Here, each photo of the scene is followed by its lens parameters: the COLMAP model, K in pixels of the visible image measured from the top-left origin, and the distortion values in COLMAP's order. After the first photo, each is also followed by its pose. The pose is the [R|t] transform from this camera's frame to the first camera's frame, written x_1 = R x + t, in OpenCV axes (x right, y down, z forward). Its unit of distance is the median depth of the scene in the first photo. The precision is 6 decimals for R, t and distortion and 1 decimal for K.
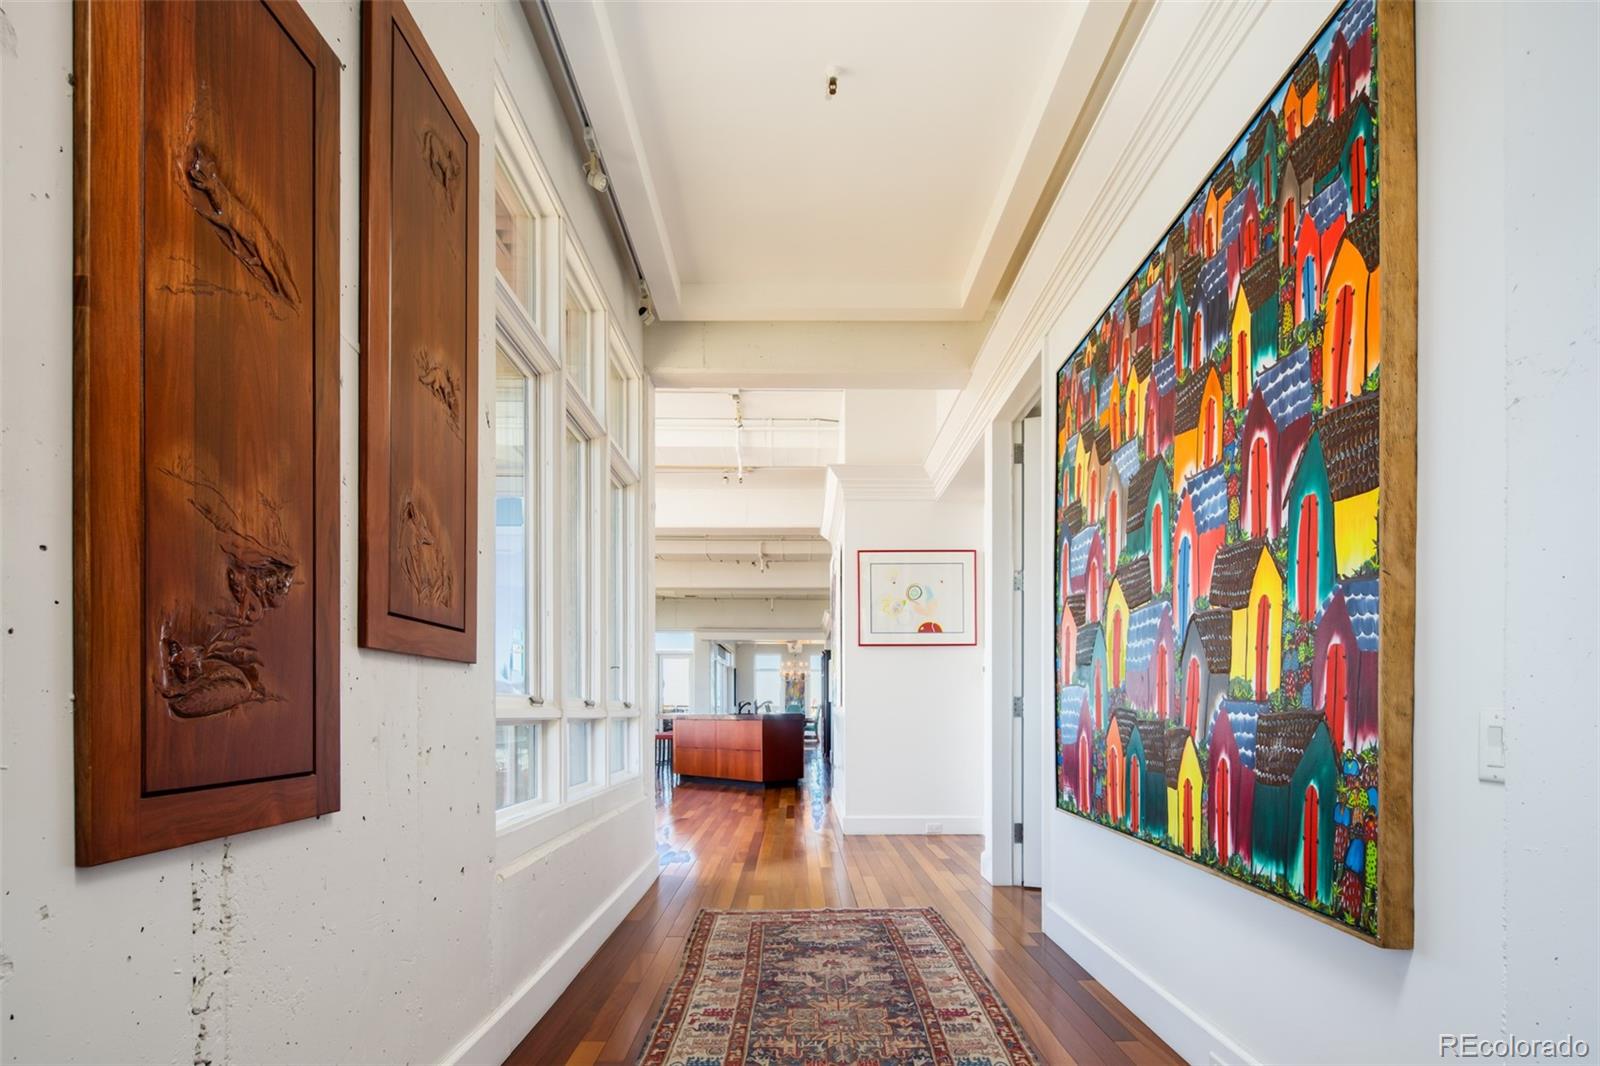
lens RADIAL K [[6681.6, 0, 800.0], [0, 6681.6, 533.4], [0, 0, 1]] dist [-0.153199, 0.000000]
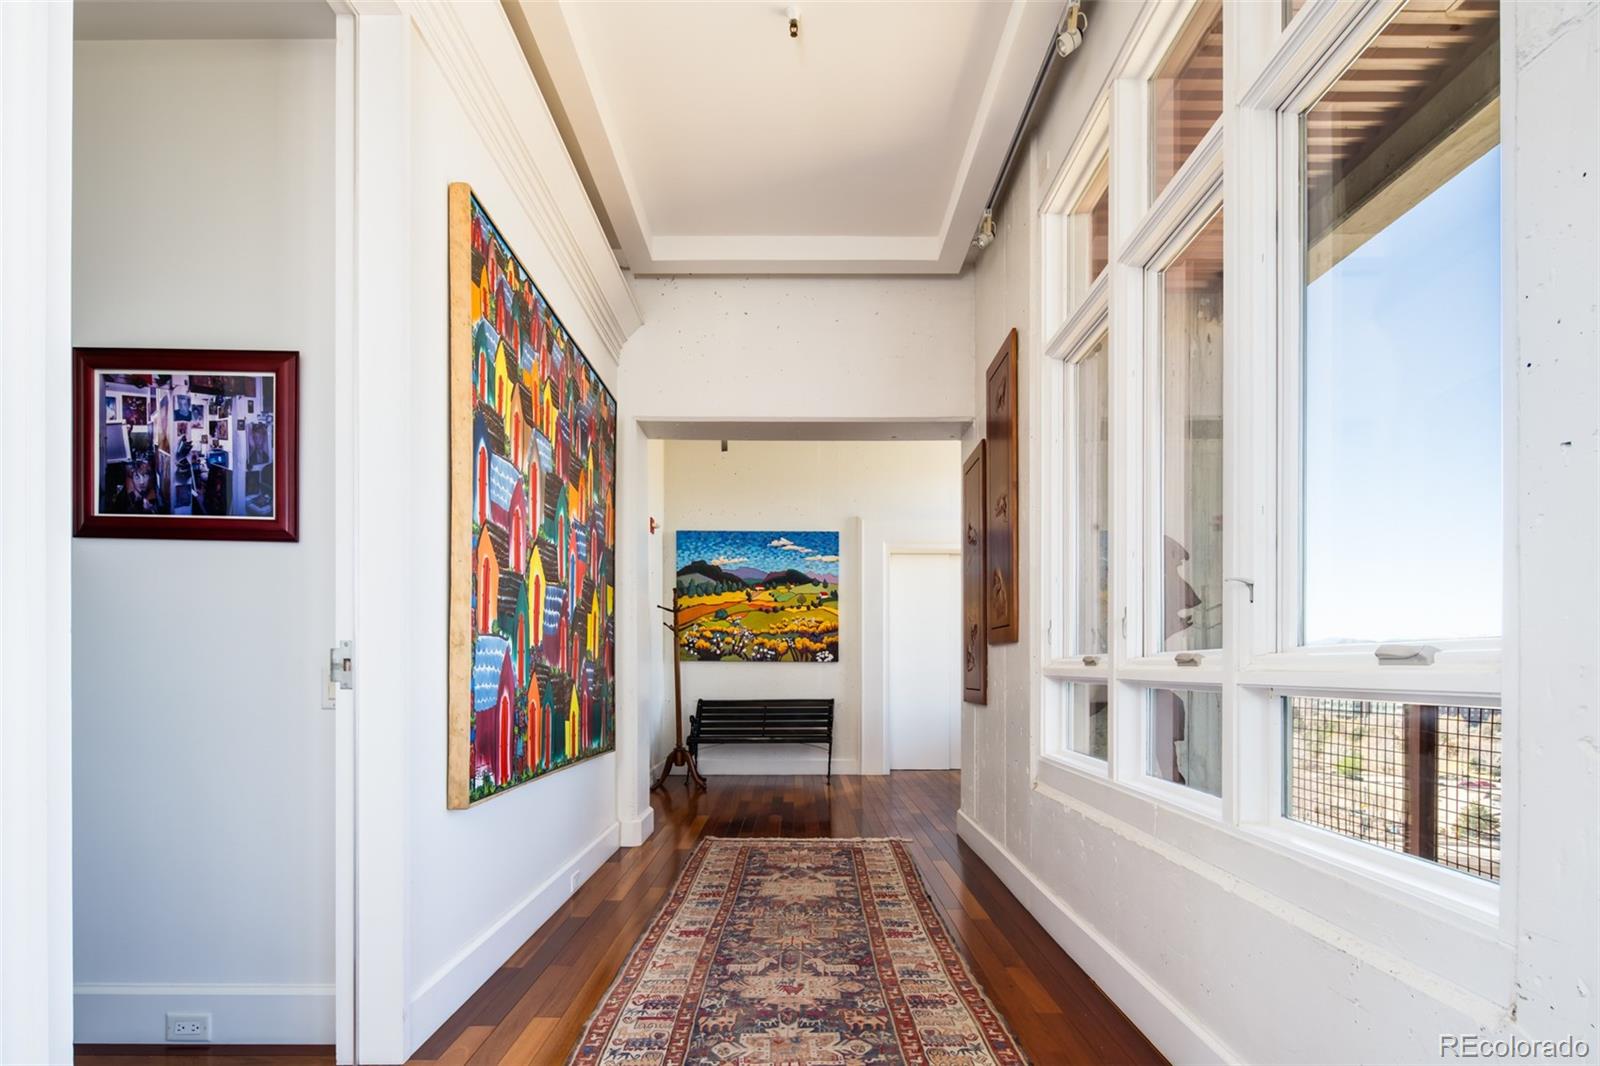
lens RADIAL K [[6681.6, 0, 799.9], [0, 6681.6, 533.8], [0, 0, 1]] dist [-0.153199, 0.000000]
pose [[-0.999990, -0.004541, 0.000434, 0.004054], [-0.004556, 0.998915, -0.046344, 0.051460], [-0.000223, -0.046346, -0.998925, 1.949163]]
